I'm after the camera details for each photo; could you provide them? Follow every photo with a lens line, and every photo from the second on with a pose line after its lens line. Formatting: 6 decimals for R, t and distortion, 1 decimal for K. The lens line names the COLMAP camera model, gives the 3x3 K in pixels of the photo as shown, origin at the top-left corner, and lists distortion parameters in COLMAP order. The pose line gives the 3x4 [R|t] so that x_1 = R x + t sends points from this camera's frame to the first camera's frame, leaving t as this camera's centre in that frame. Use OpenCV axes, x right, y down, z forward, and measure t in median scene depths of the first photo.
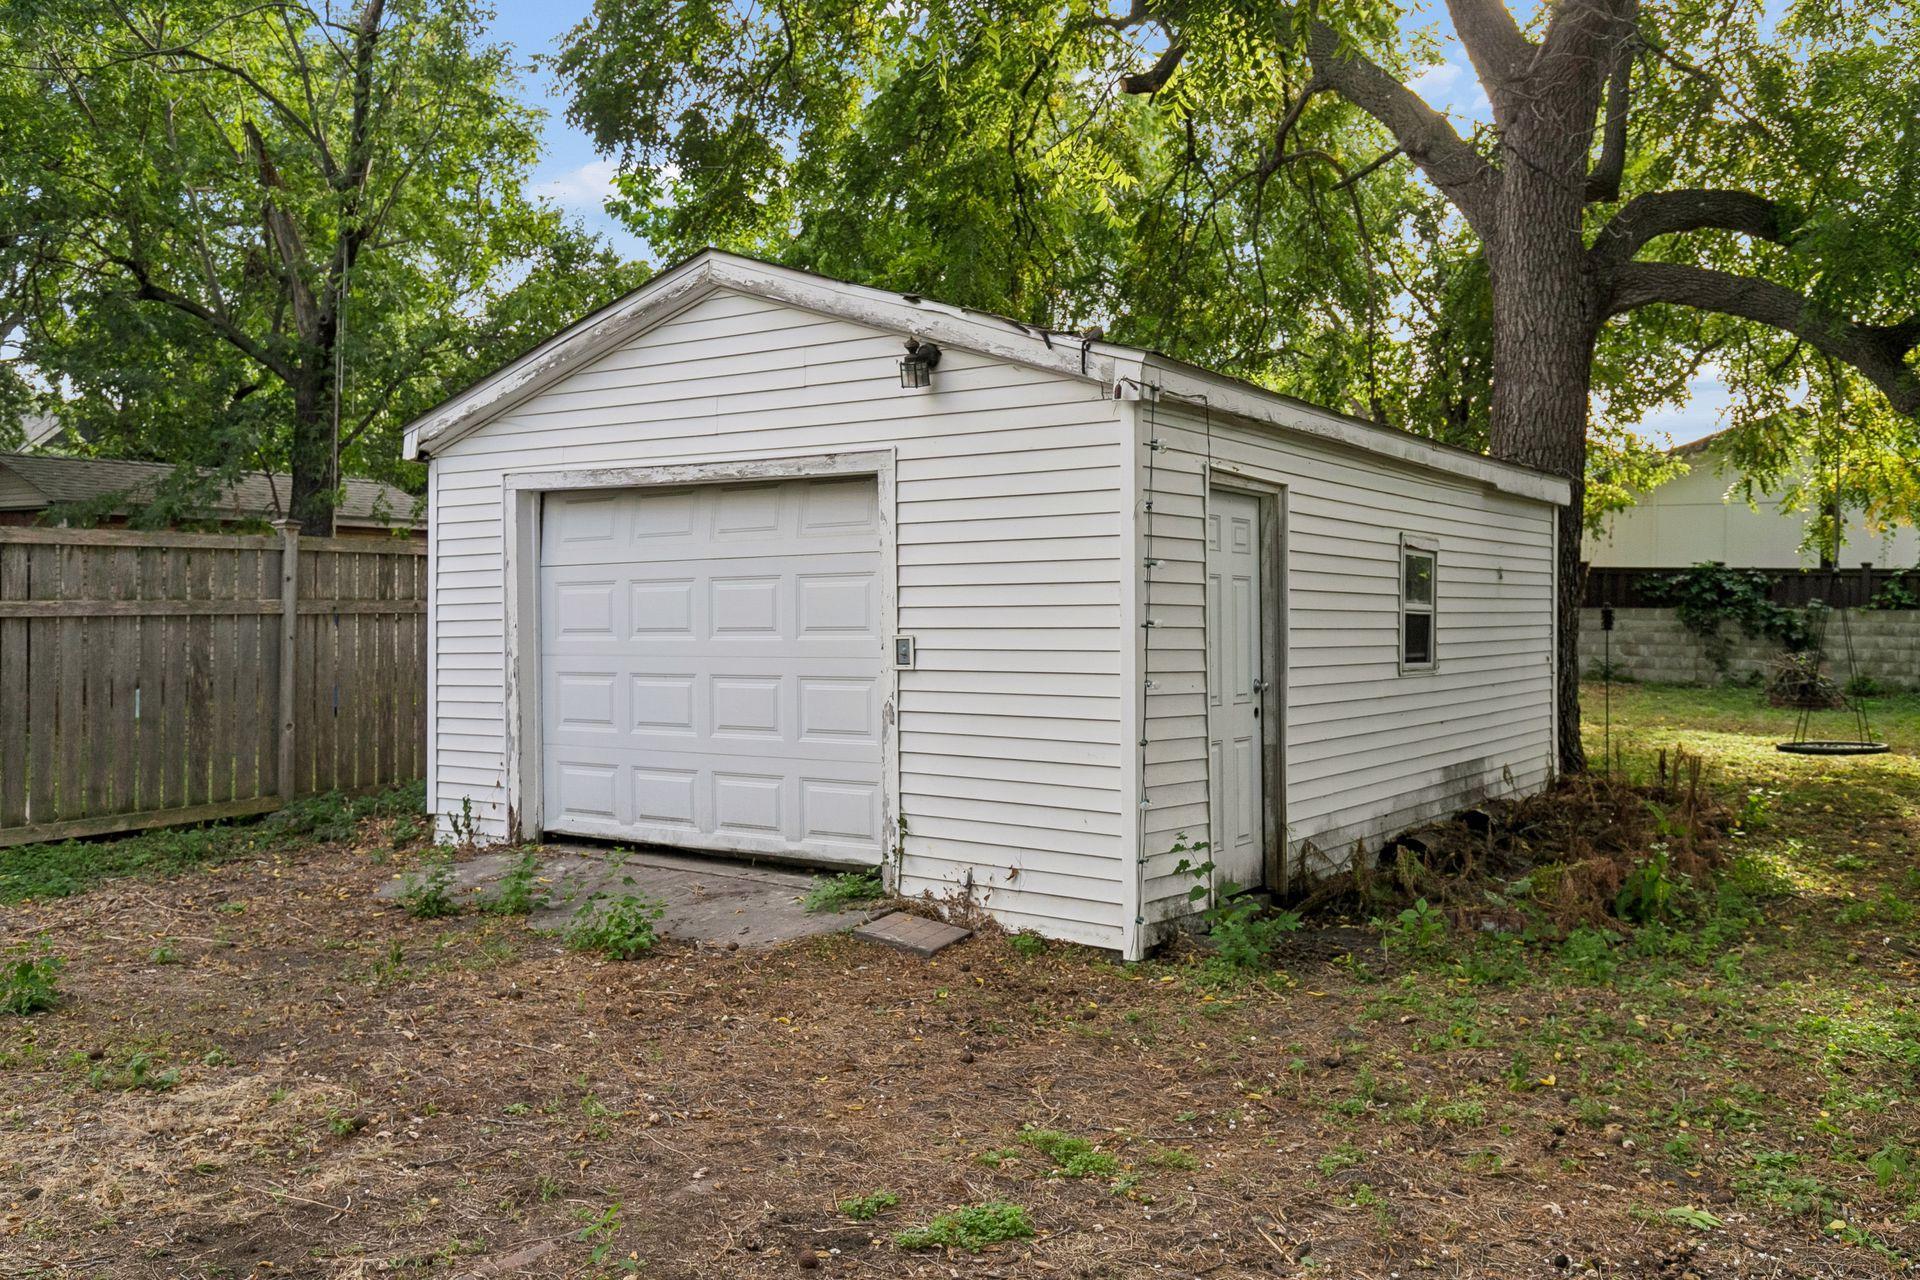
lens RADIAL K [[1569.3, 0, 976.1], [0, 1569.3, 646.4], [0, 0, 1]] dist [0.027167, -0.009605]
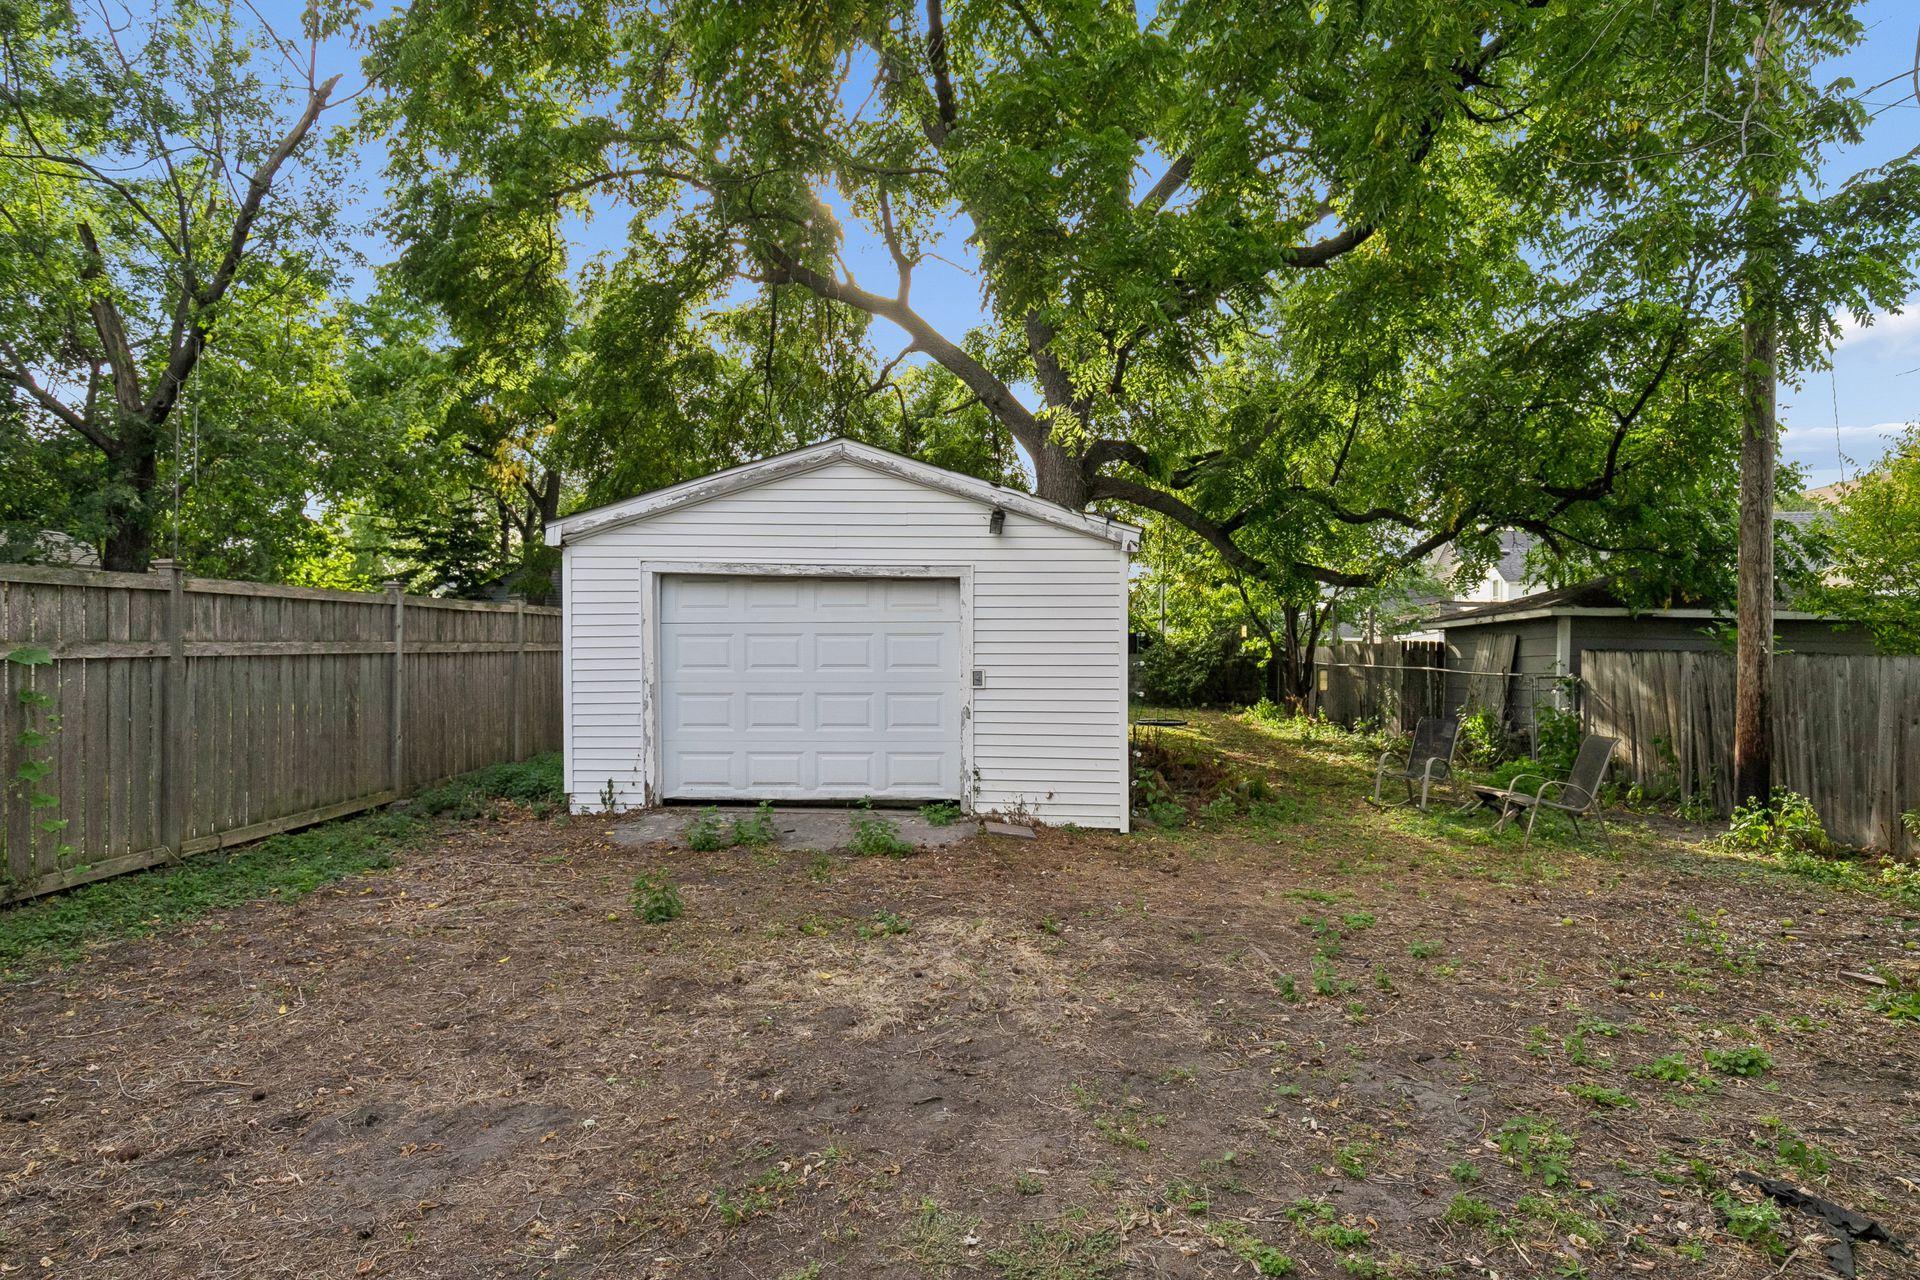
lens RADIAL K [[1052.7, 0, 964.2], [0, 1052.7, 679.8], [0, 0, 1]] dist [0.014023, 0.000616]
pose [[0.836524, -0.007629, 0.547877, -0.646430], [0.003440, 0.999956, 0.008672, -0.004776], [-0.547920, -0.005369, 0.836514, -0.003309]]
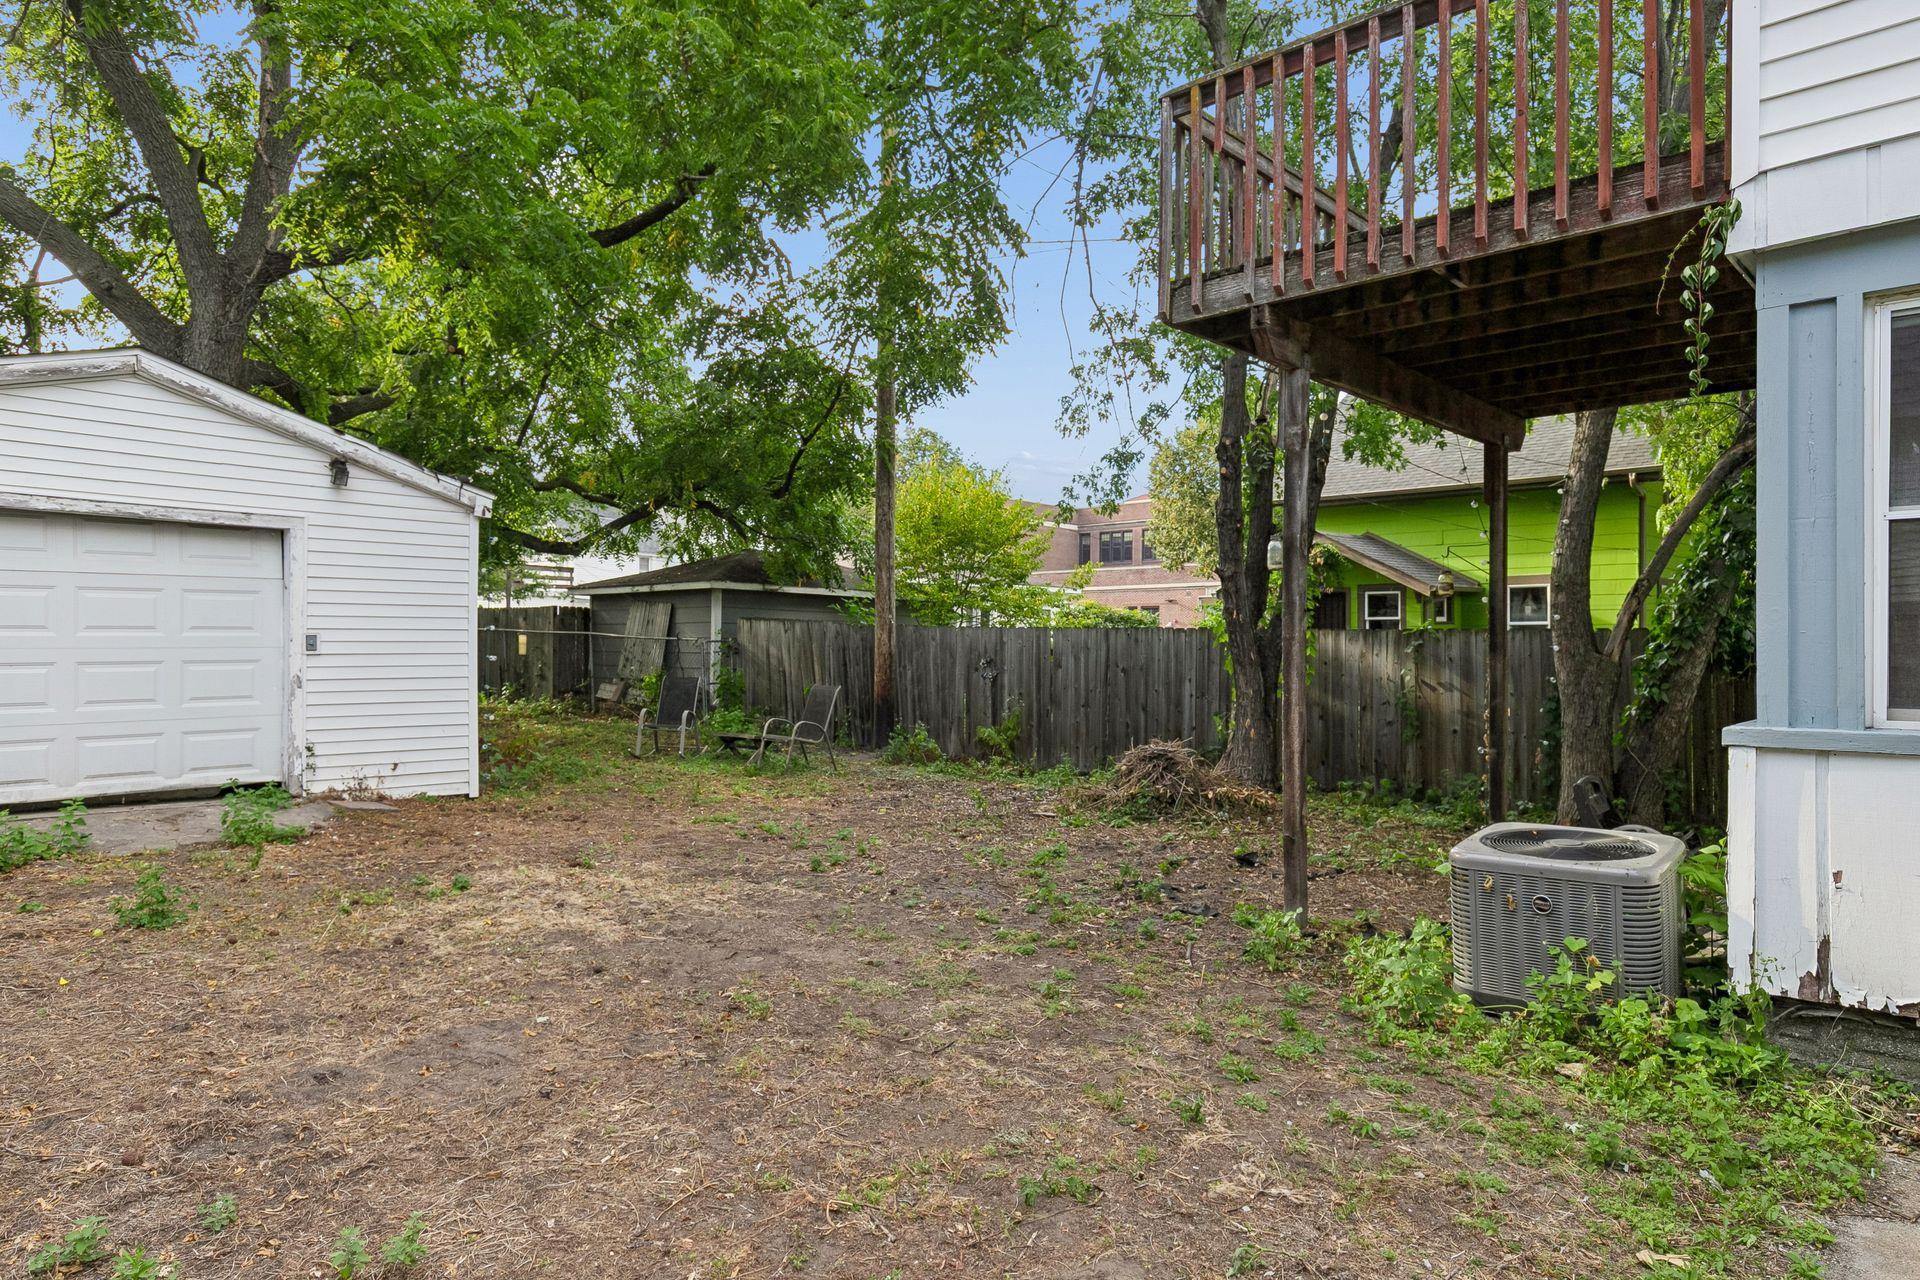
lens RADIAL K [[1182.8, 0, 957.4], [0, 1182.8, 647.3], [0, 0, 1]] dist [0.031565, 0.000975]
pose [[0.129001, -0.012229, 0.991569, -1.061068], [-0.001617, 0.999920, 0.012542, -0.008062], [-0.991643, -0.003221, 0.128971, 0.159376]]
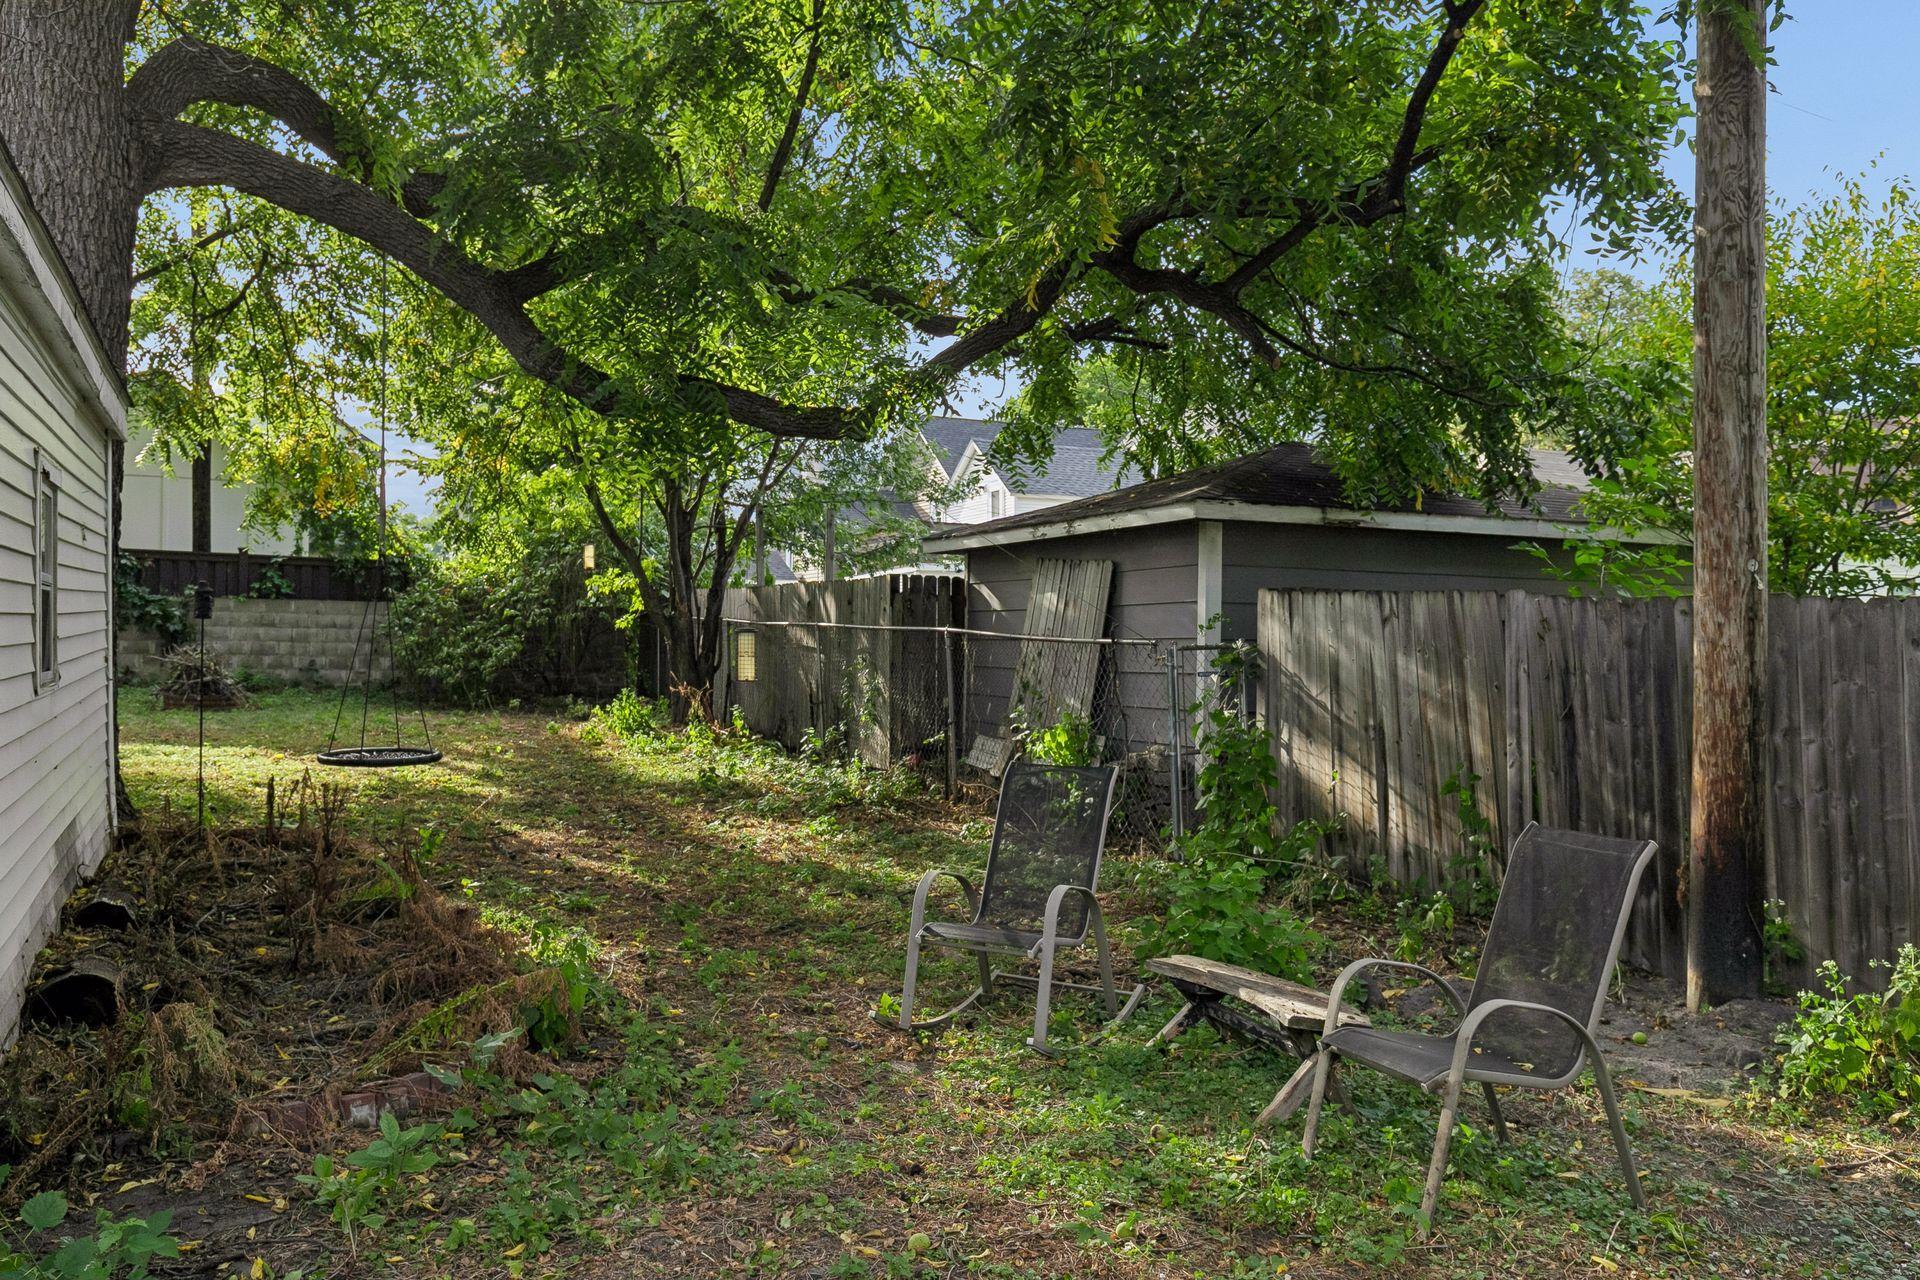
lens RADIAL K [[1569.3, 0, 950.4], [0, 1569.3, 633.3], [0, 0, 1]] dist [0.027167, -0.009605]
pose [[0.501120, -0.003705, 0.865370, -0.071342], [0.005815, 0.999983, 0.000914, -0.003306], [-0.865358, 0.004575, 0.501133, 0.457152]]
